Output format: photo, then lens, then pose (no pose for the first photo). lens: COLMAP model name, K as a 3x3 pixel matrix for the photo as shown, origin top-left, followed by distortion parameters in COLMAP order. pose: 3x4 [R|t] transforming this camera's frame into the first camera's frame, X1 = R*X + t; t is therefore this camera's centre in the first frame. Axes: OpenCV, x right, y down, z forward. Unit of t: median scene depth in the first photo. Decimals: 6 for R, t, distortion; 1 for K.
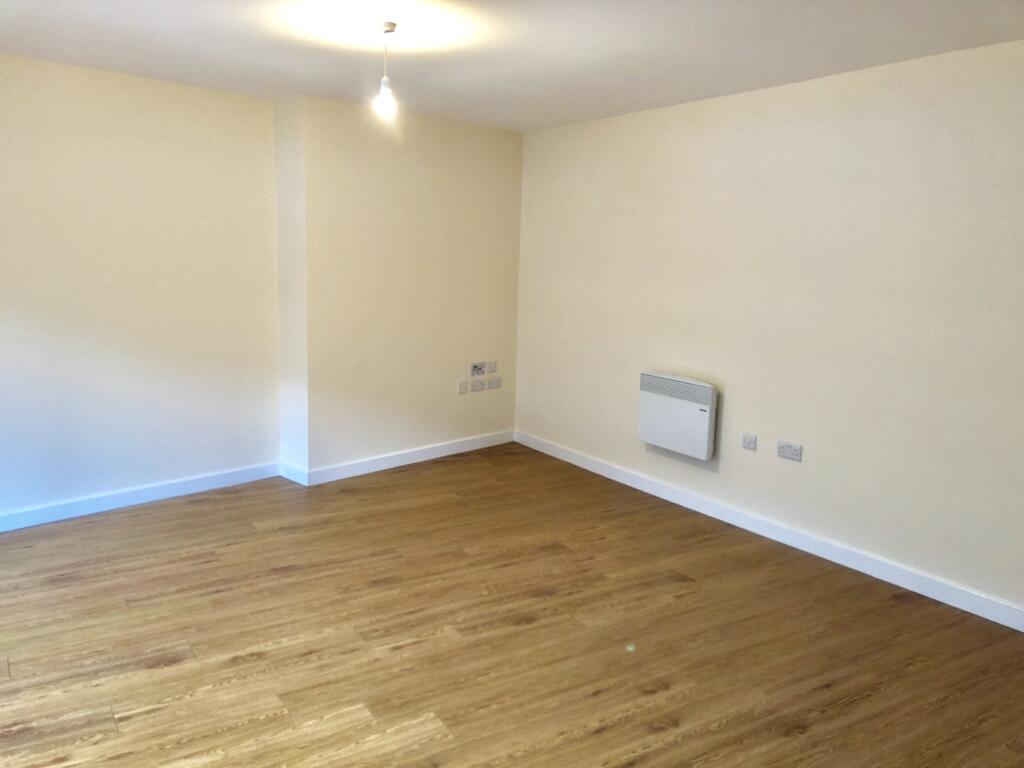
lens RADIAL K [[824.4, 0, 512.0], [0, 824.4, 384.0], [0, 0, 1]] dist [0.007130, -0.007627]
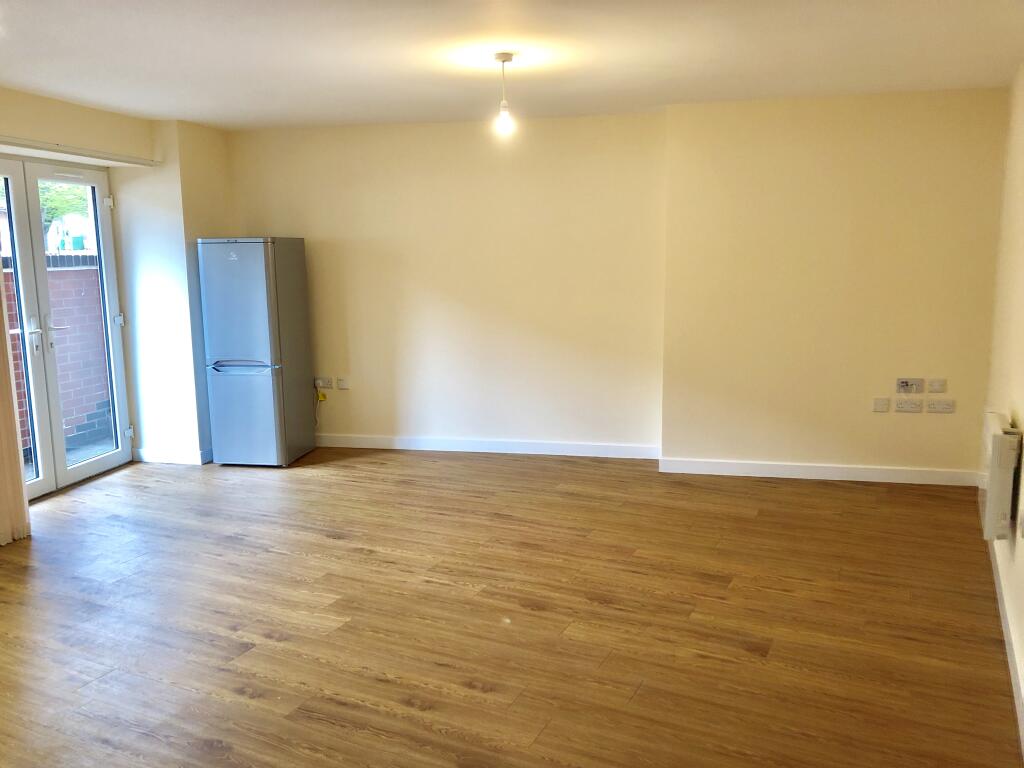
lens RADIAL K [[864.1, 0, 512.0], [0, 864.1, 384.0], [0, 0, 1]] dist [-0.000700, -0.012246]
pose [[0.529720, 0.113233, -0.840580, 0.764952], [-0.121752, 0.990936, 0.056761, -0.033411], [0.839388, 0.072275, 0.538706, 0.352071]]
